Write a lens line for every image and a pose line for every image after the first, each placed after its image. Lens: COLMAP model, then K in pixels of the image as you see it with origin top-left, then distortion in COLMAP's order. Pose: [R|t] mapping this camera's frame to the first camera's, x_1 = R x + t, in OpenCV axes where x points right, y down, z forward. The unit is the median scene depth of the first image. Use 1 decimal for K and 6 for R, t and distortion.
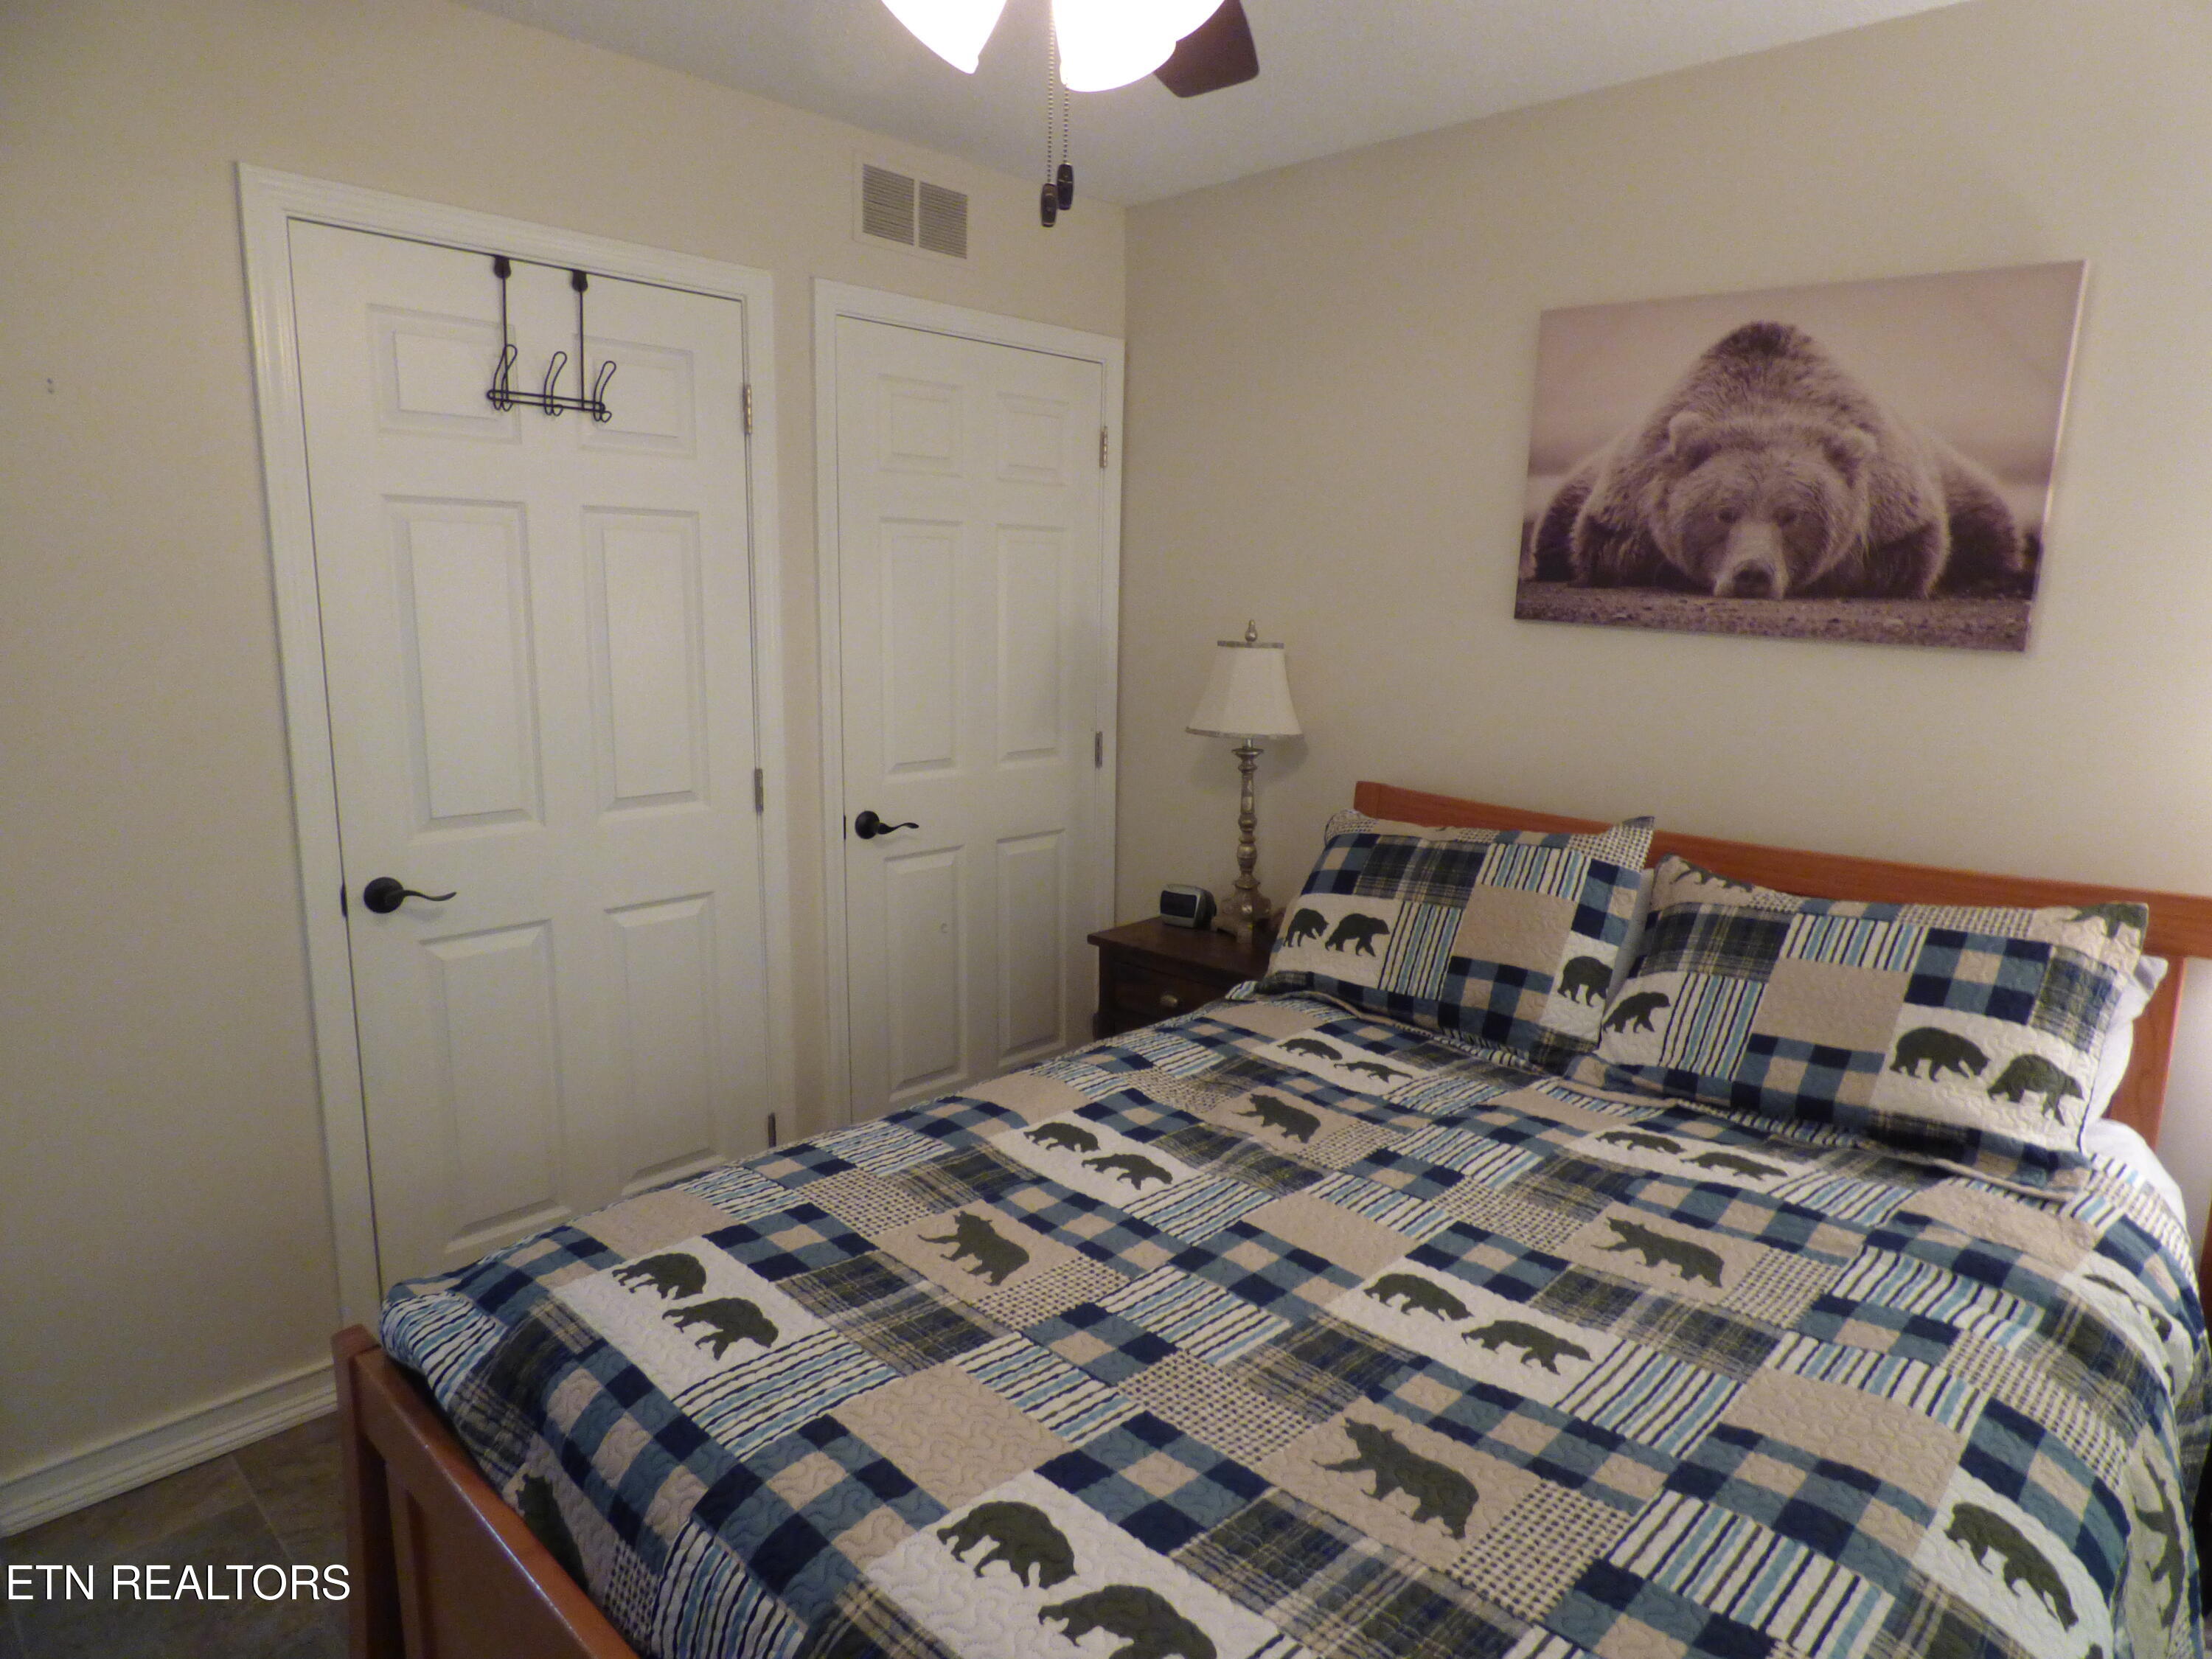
lens RADIAL K [[1339.7, 0, 1106.0], [0, 1339.7, 829.5], [0, 0, 1]] dist [-0.023589, -0.001215]
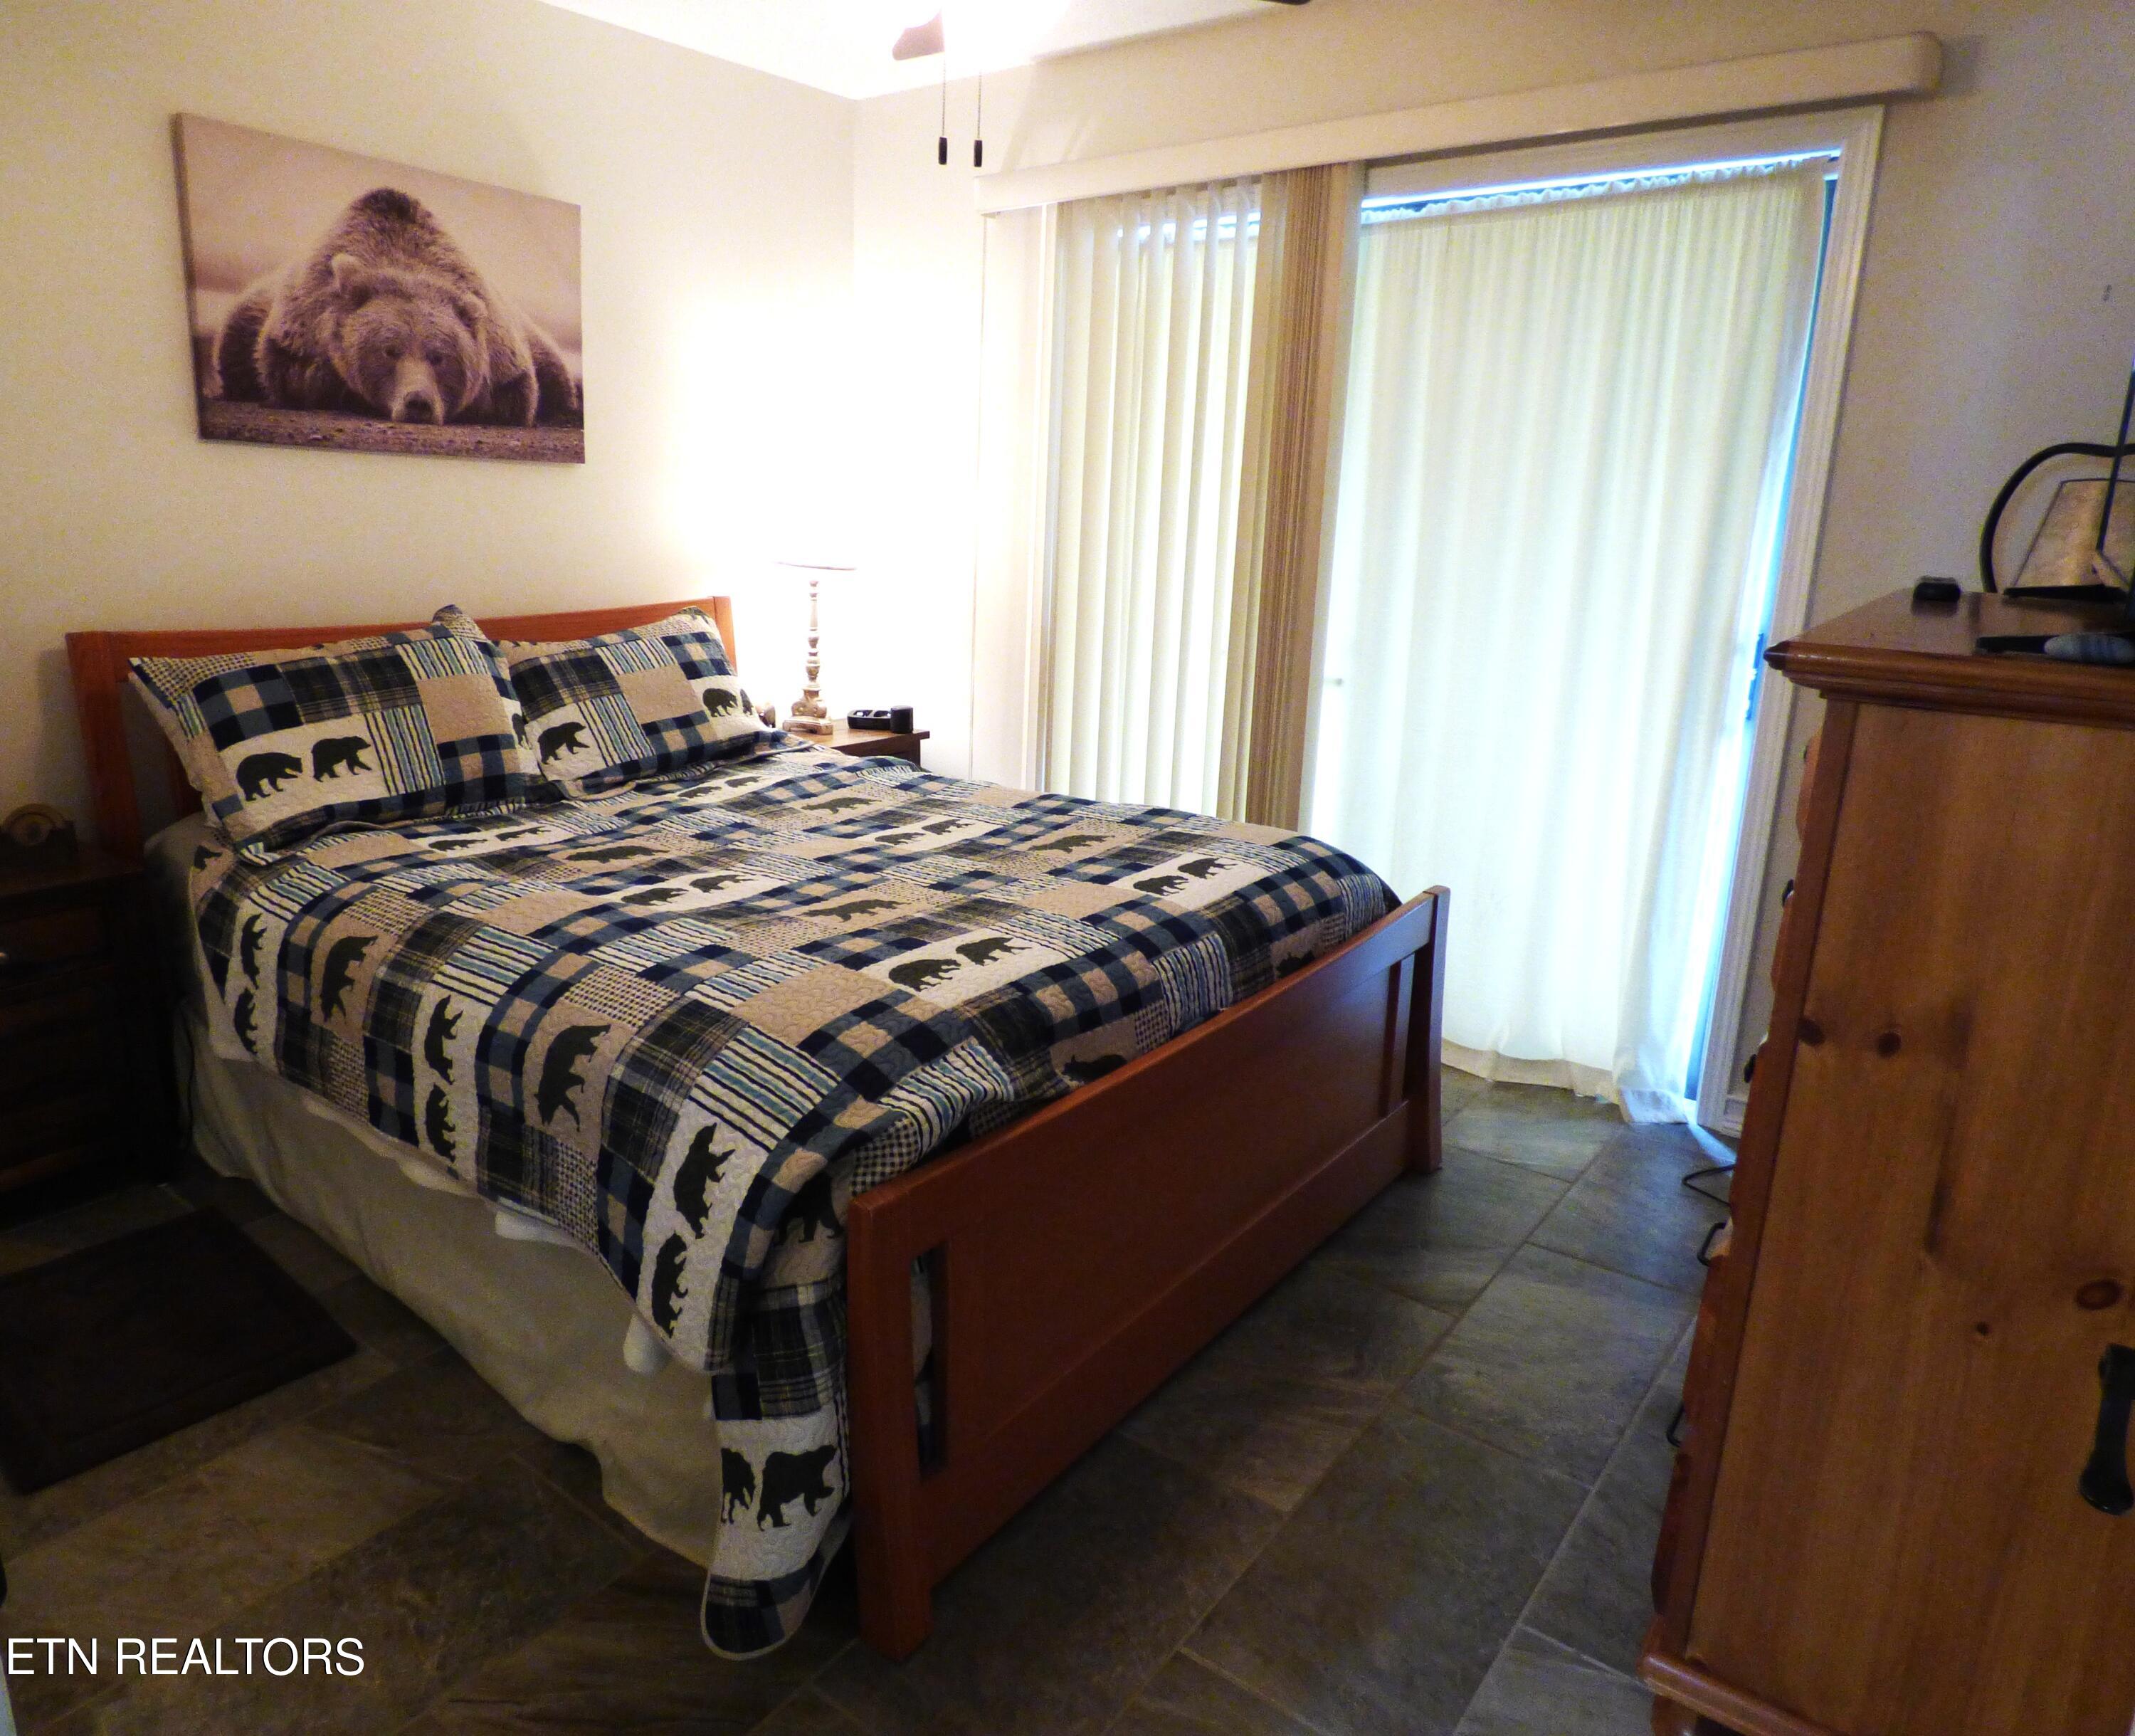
lens RADIAL K [[1429.1, 0, 1004.3], [0, 1429.1, 872.0], [0, 0, 1]] dist [0.027229, -0.000433]
pose [[-0.097691, -0.277971, 0.955609, -1.022858], [0.159380, 0.943439, 0.290724, -0.084821], [-0.982372, 0.180706, -0.047862, 0.625037]]
